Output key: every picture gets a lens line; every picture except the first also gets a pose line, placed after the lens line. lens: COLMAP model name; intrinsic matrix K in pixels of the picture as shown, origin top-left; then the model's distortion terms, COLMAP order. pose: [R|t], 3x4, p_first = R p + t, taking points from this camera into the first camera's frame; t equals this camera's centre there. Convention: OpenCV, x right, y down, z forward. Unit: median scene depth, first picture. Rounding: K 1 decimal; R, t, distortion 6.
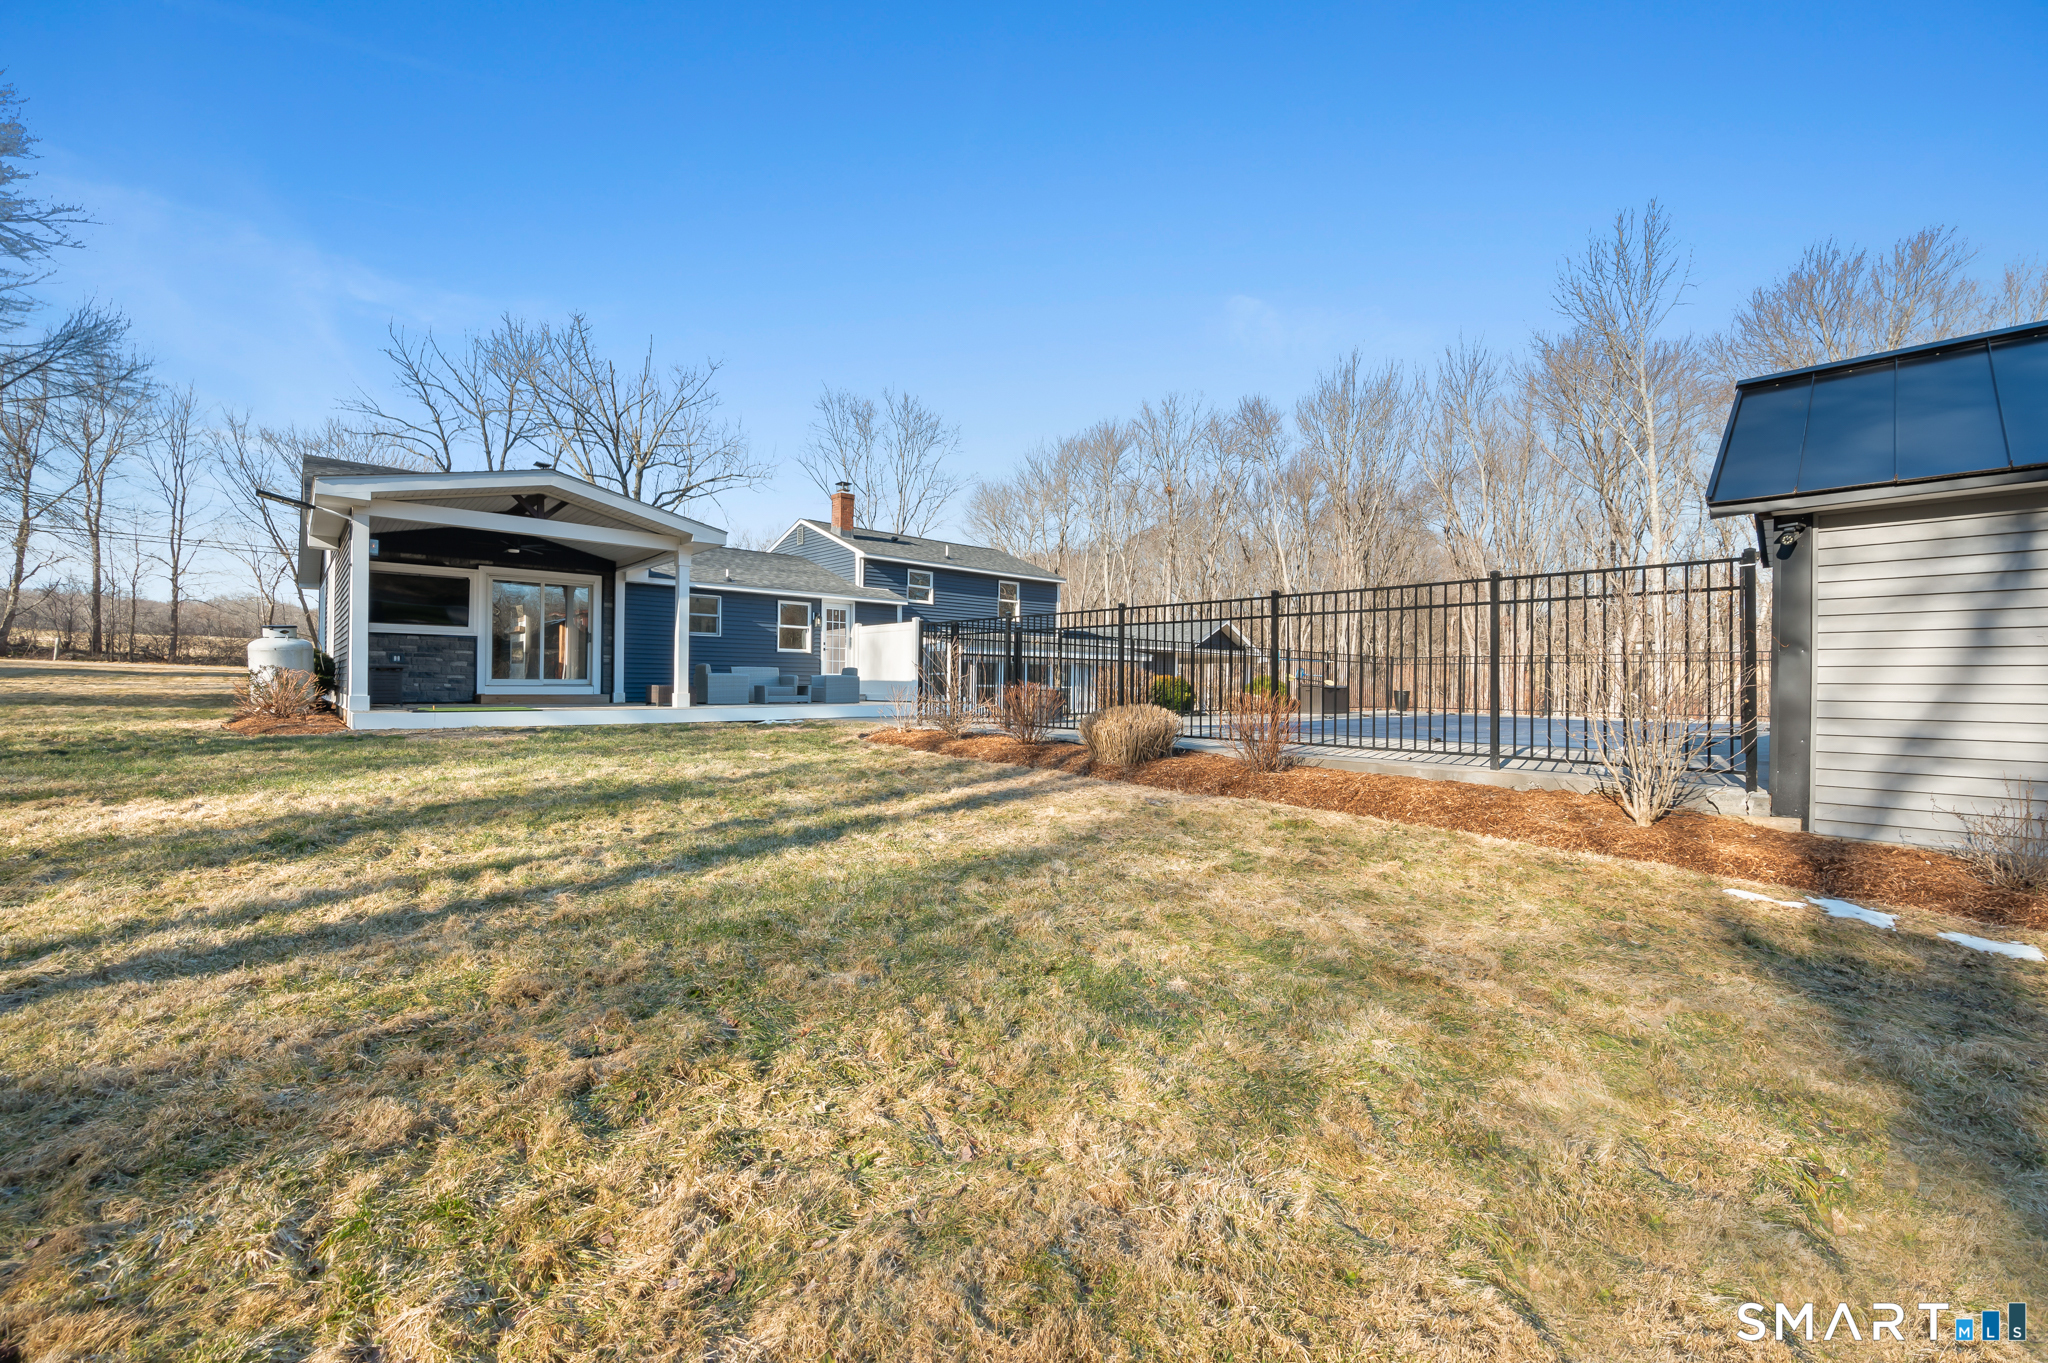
lens RADIAL K [[826.5, 0, 1012.3], [0, 826.5, 686.4], [0, 0, 1]] dist [0.000740, 0.000061]
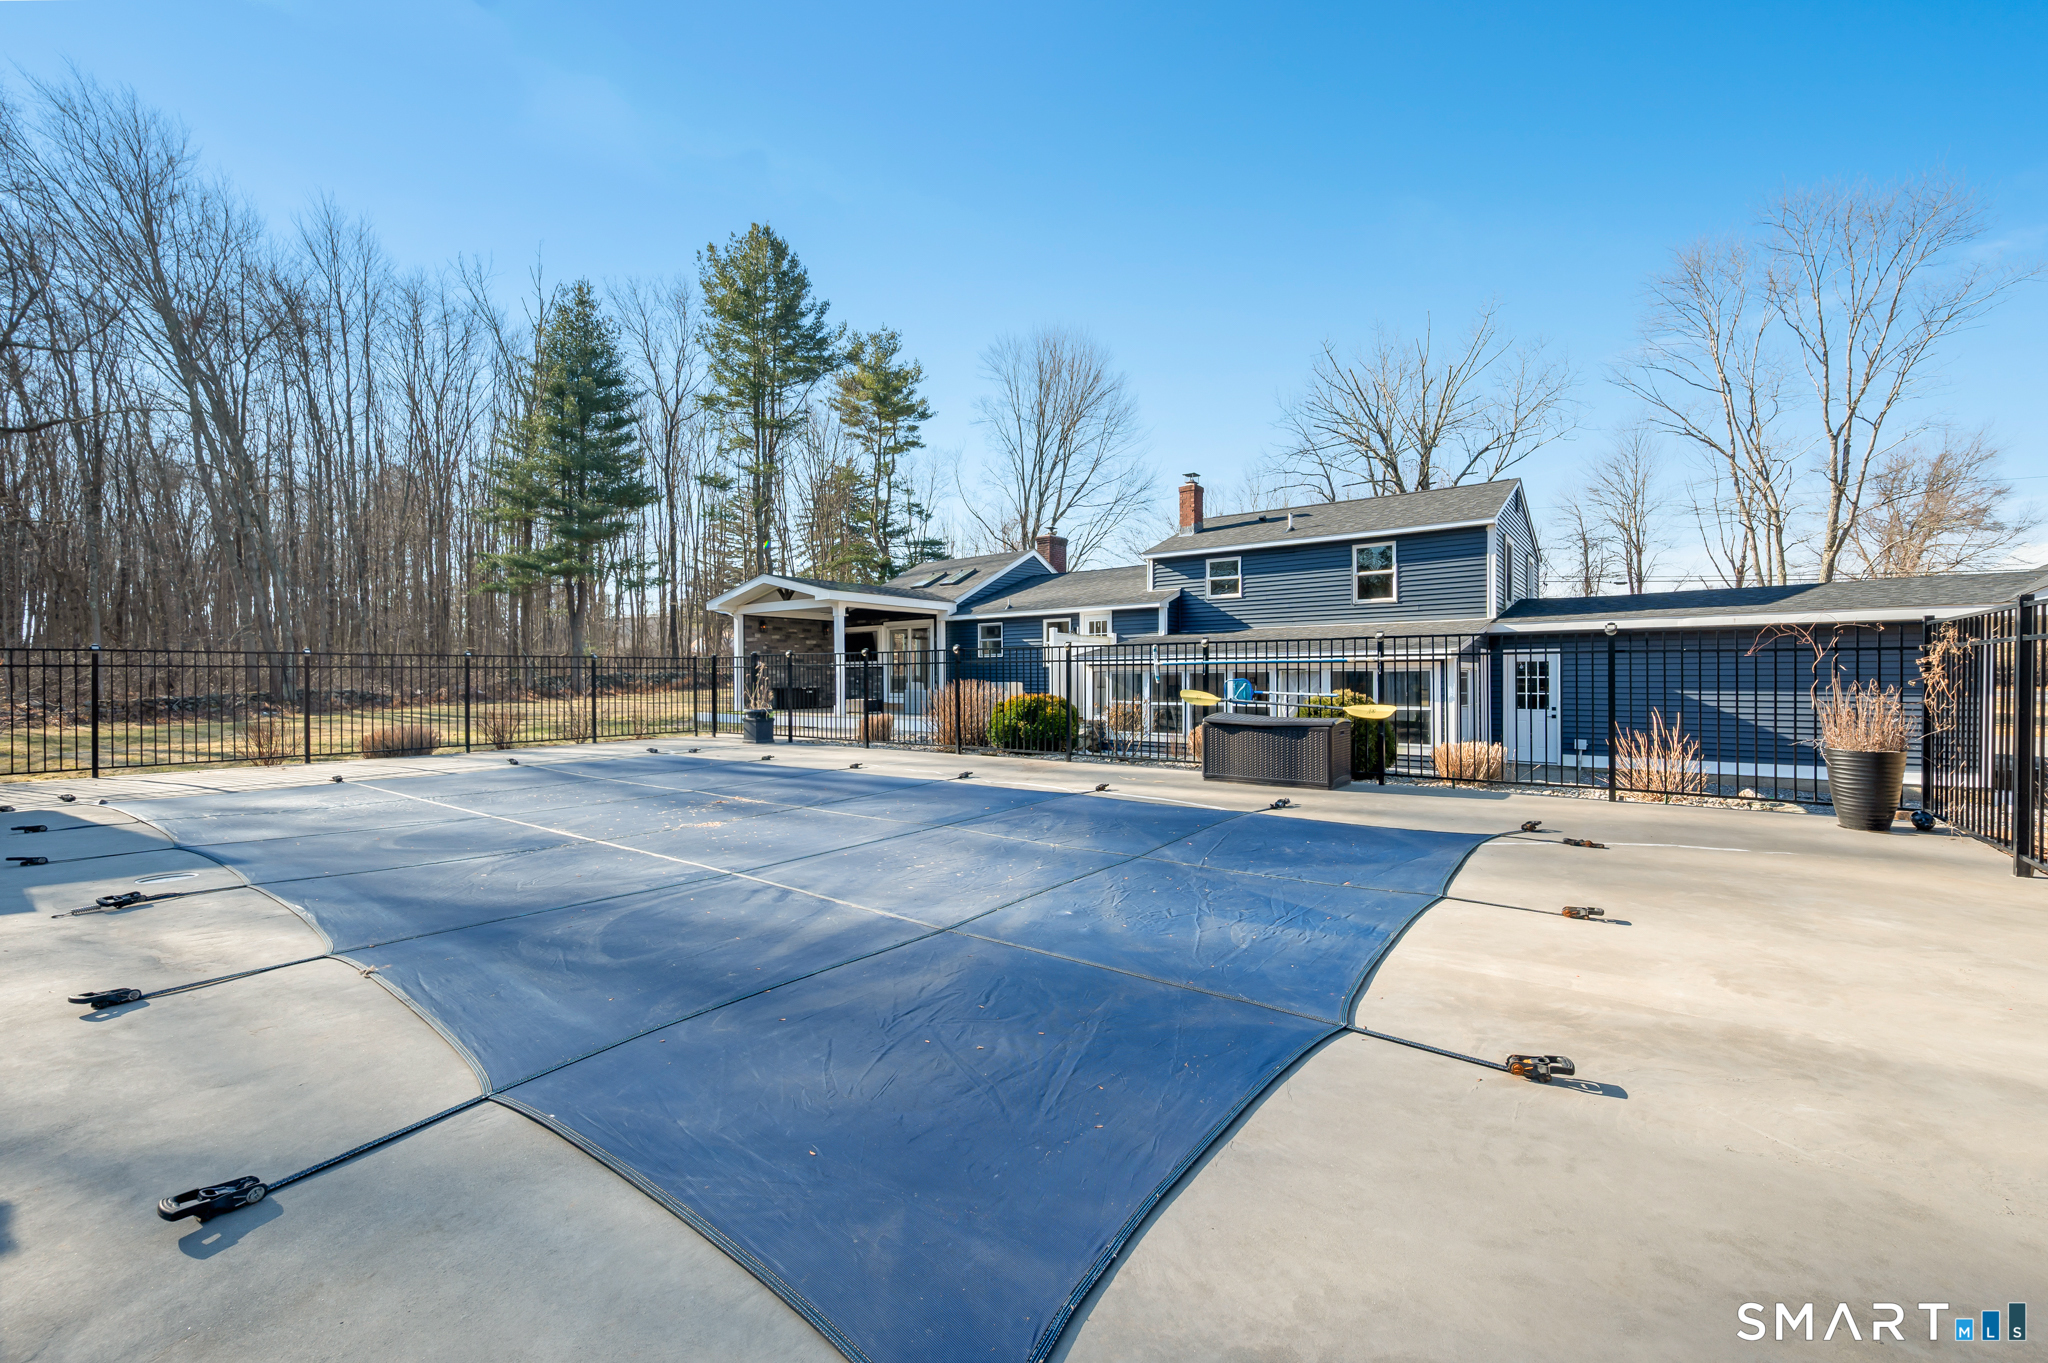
lens RADIAL K [[859.9, 0, 1092.5], [0, 859.9, 676.5], [0, 0, 1]] dist [-0.000227, -0.000032]
pose [[0.192621, -0.010744, -0.981214, 0.615280], [0.006892, 0.999930, -0.009596, -0.013796], [0.981249, -0.004914, 0.192681, 0.624828]]
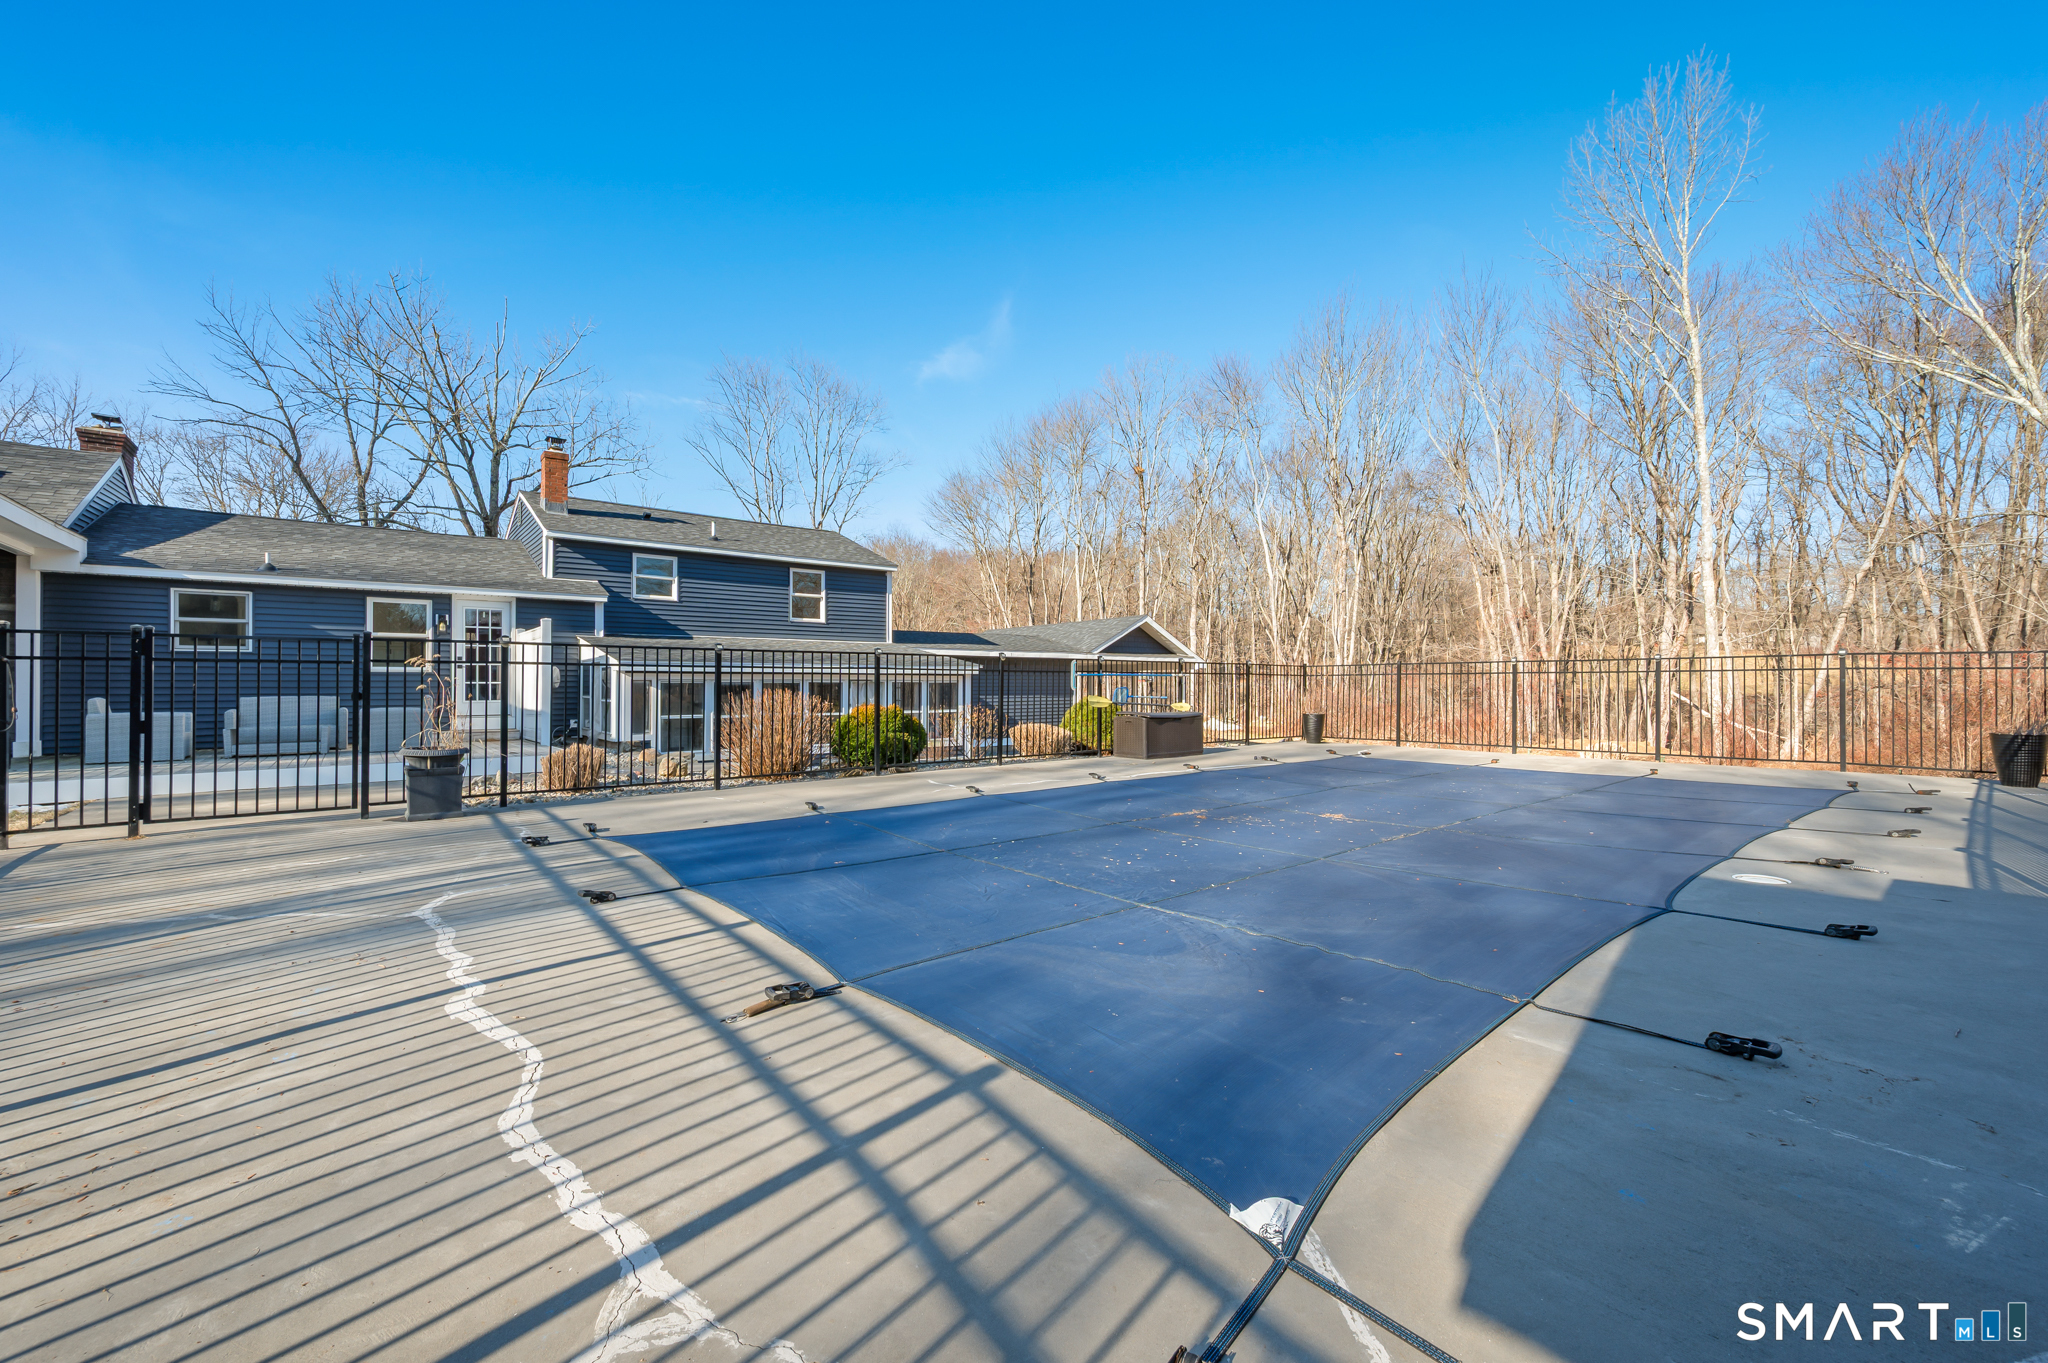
lens RADIAL K [[826.5, 0, 1012.3], [0, 826.5, 686.4], [0, 0, 1]] dist [0.000740, 0.000061]
pose [[0.998743, -0.011699, -0.048735, 0.212390], [0.011678, 0.999932, -0.000701, -0.016926], [0.048740, 0.000131, 0.998811, 0.249125]]
